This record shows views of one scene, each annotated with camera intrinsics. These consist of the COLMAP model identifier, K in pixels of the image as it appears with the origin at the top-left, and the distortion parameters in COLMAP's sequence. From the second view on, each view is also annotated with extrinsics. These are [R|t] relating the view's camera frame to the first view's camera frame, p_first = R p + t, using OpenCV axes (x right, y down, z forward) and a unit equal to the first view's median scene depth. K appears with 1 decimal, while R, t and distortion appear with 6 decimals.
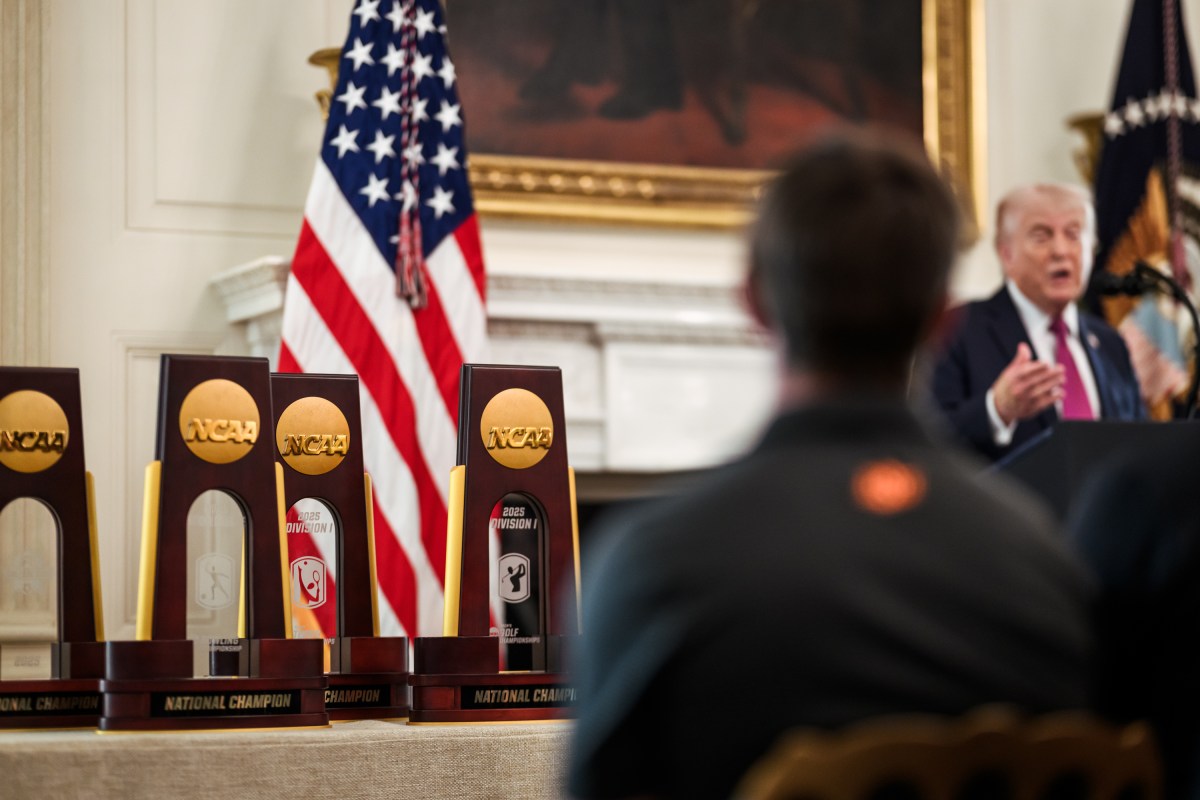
lens RADIAL K [[2911.0, 0, 600.0], [0, 2911.0, 400.0], [0, 0, 1]] dist [-0.002465, 0.071266]
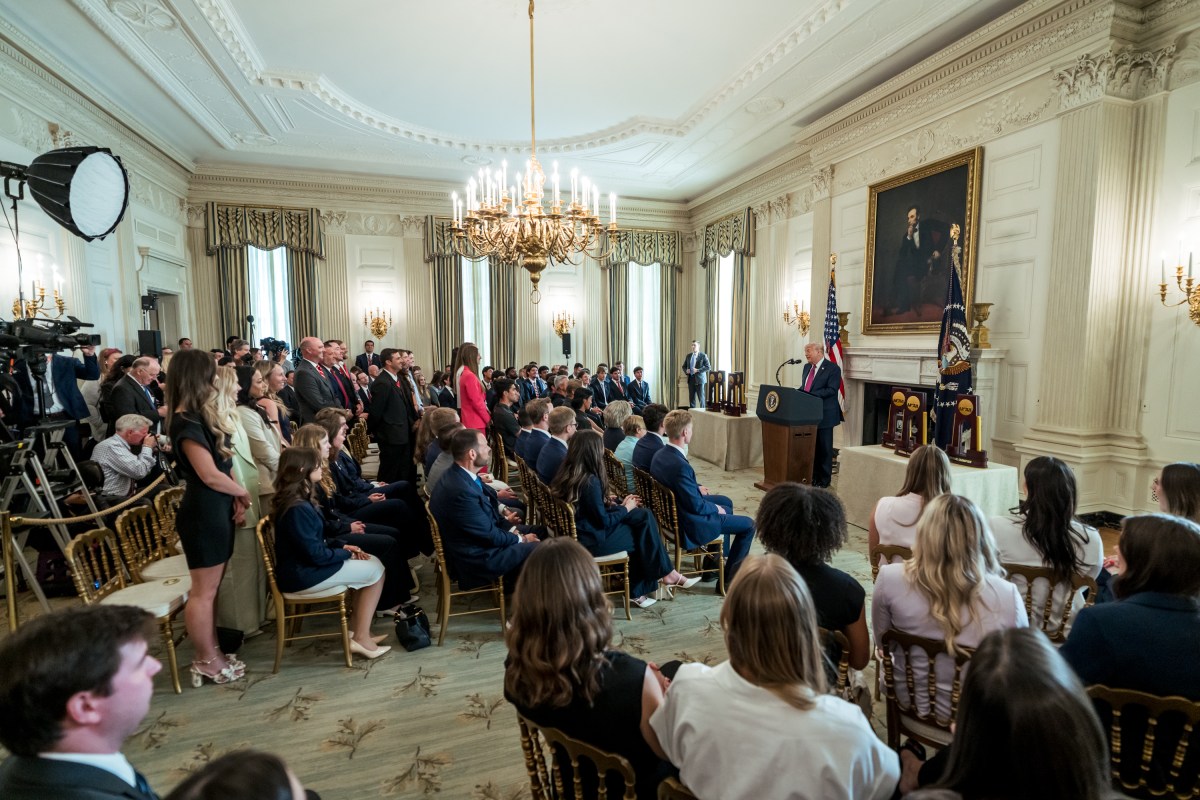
lens RADIAL K [[555.6, 0, 613.3], [0, 555.6, 388.2], [0, 0, 1]] dist [-0.000486, -0.000230]
pose [[-0.119717, 0.096751, -0.988083, 1.233326], [0.082661, 0.992756, 0.087193, -0.105822], [0.989361, -0.071238, -0.126847, 0.670264]]
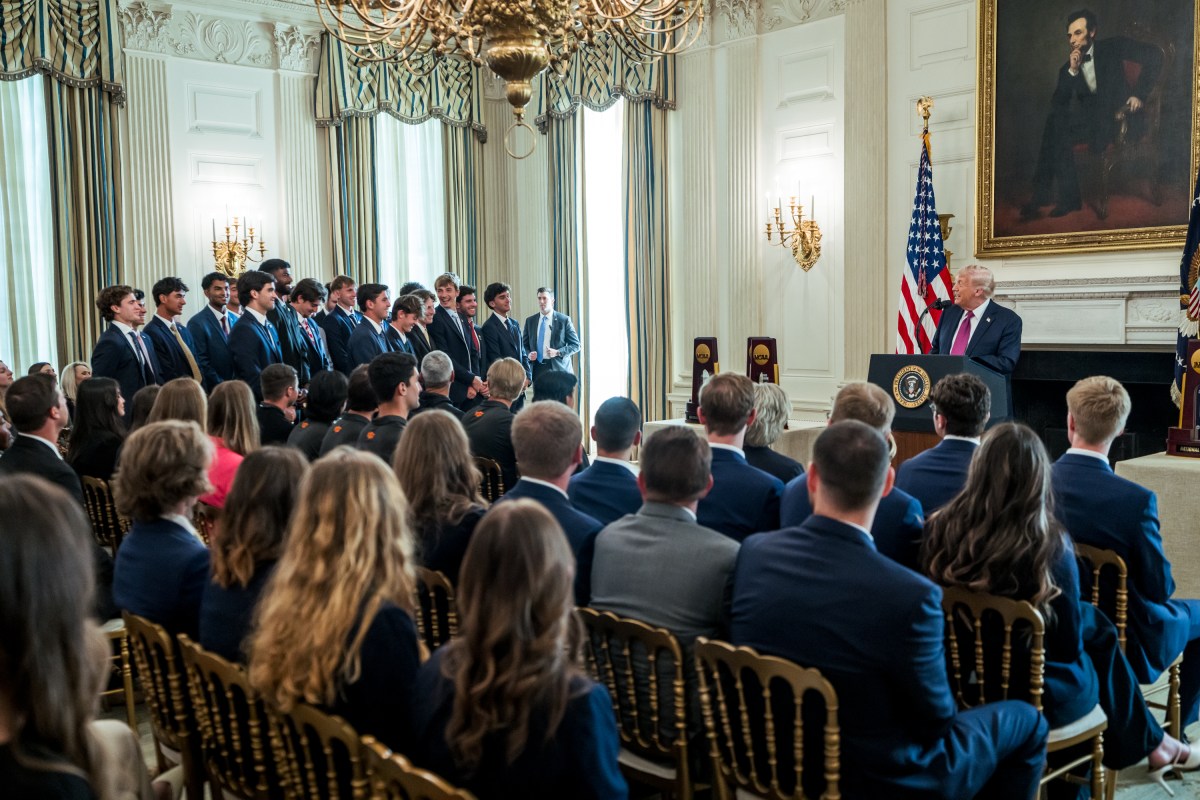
lens RADIAL K [[1154.9, 0, 600.0], [0, 1154.9, 400.0], [0, 0, 1]] dist [-0.001208, -0.002910]
pose [[0.277123, 0.080619, -0.957446, 1.096923], [0.091184, 0.989770, 0.109733, -0.094044], [0.956498, -0.117714, 0.266936, 0.282180]]
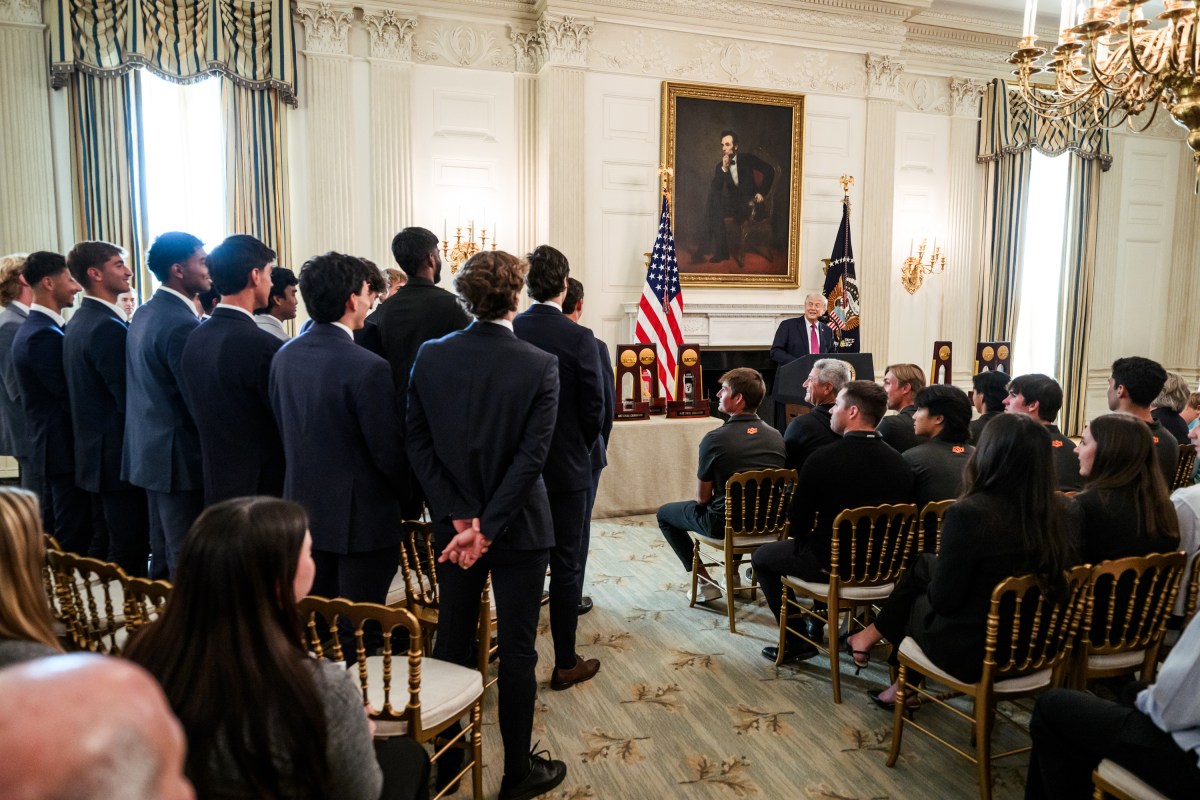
lens RADIAL K [[789.9, 0, 600.0], [0, 789.9, 400.0], [0, 0, 1]] dist [-0.002316, 0.001048]
pose [[0.990825, 0.028454, -0.132122, -0.000676], [-0.004003, 0.983337, 0.181748, -0.121838], [0.135092, -0.179551, 0.974429, -0.231489]]
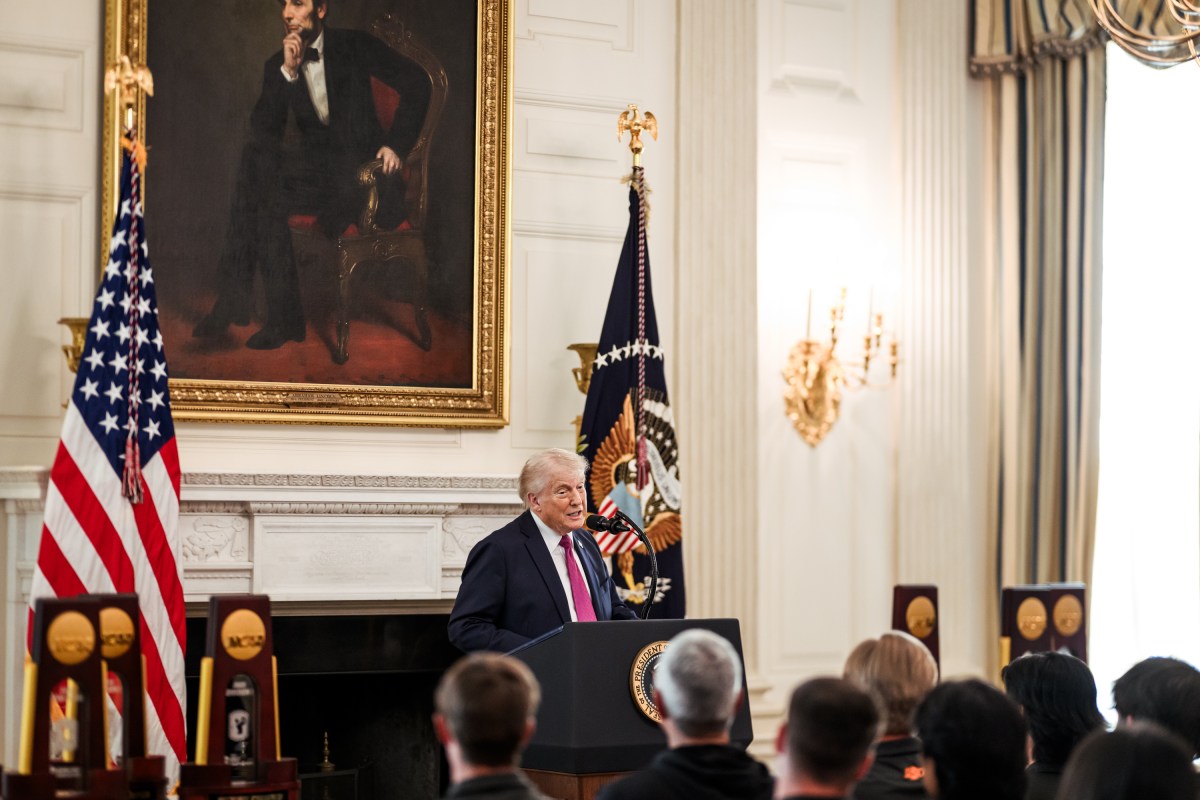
lens RADIAL K [[2973.4, 0, 551.7], [0, 2973.4, 401.5], [0, 0, 1]] dist [0.013541, 0.011148]
pose [[0.984913, 0.025867, 0.171104, -0.114213], [-0.033177, 0.998649, 0.040002, -0.150012], [-0.169838, -0.045075, 0.984441, -0.516328]]
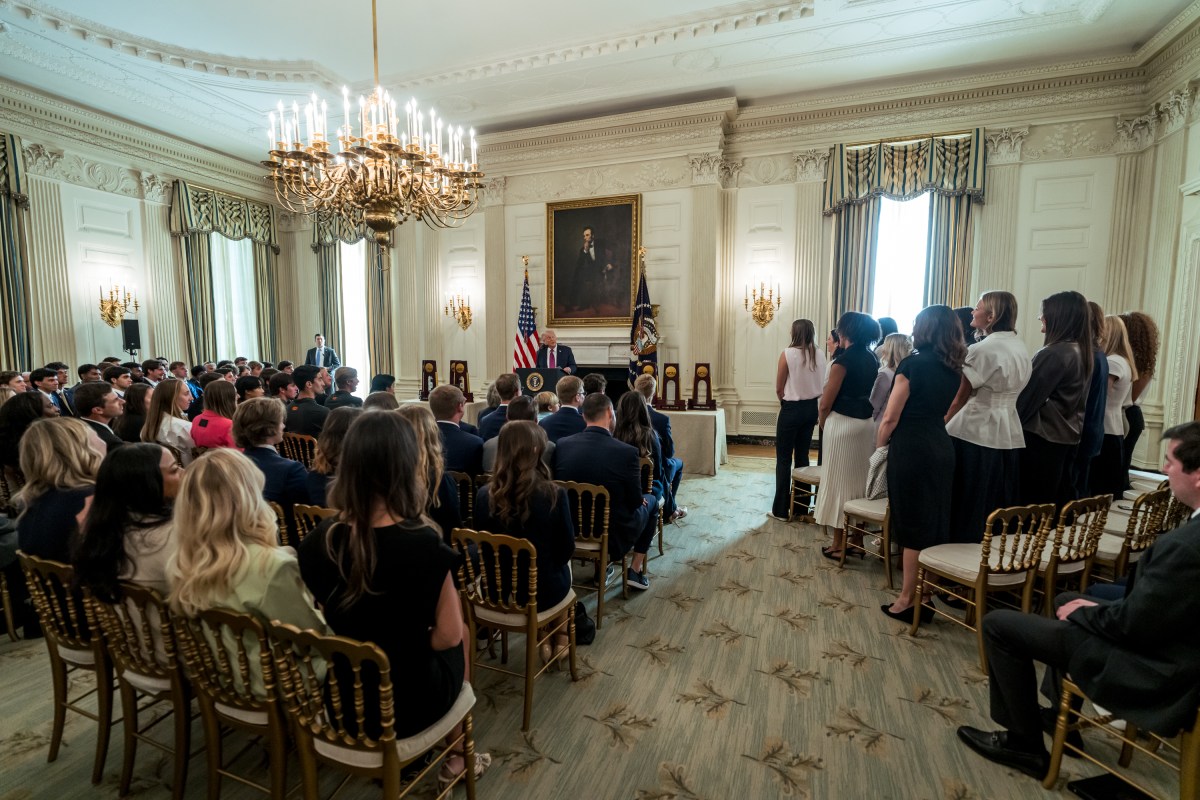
lens RADIAL K [[551.7, 0, 597.2], [0, 551.7, 395.5], [0, 0, 1]] dist [-0.009308, 0.000907]
pose [[0.699613, 0.074241, -0.710654, 1.083906], [0.046571, 0.987735, 0.149035, -0.103221], [0.713002, -0.137363, 0.687575, 0.130374]]
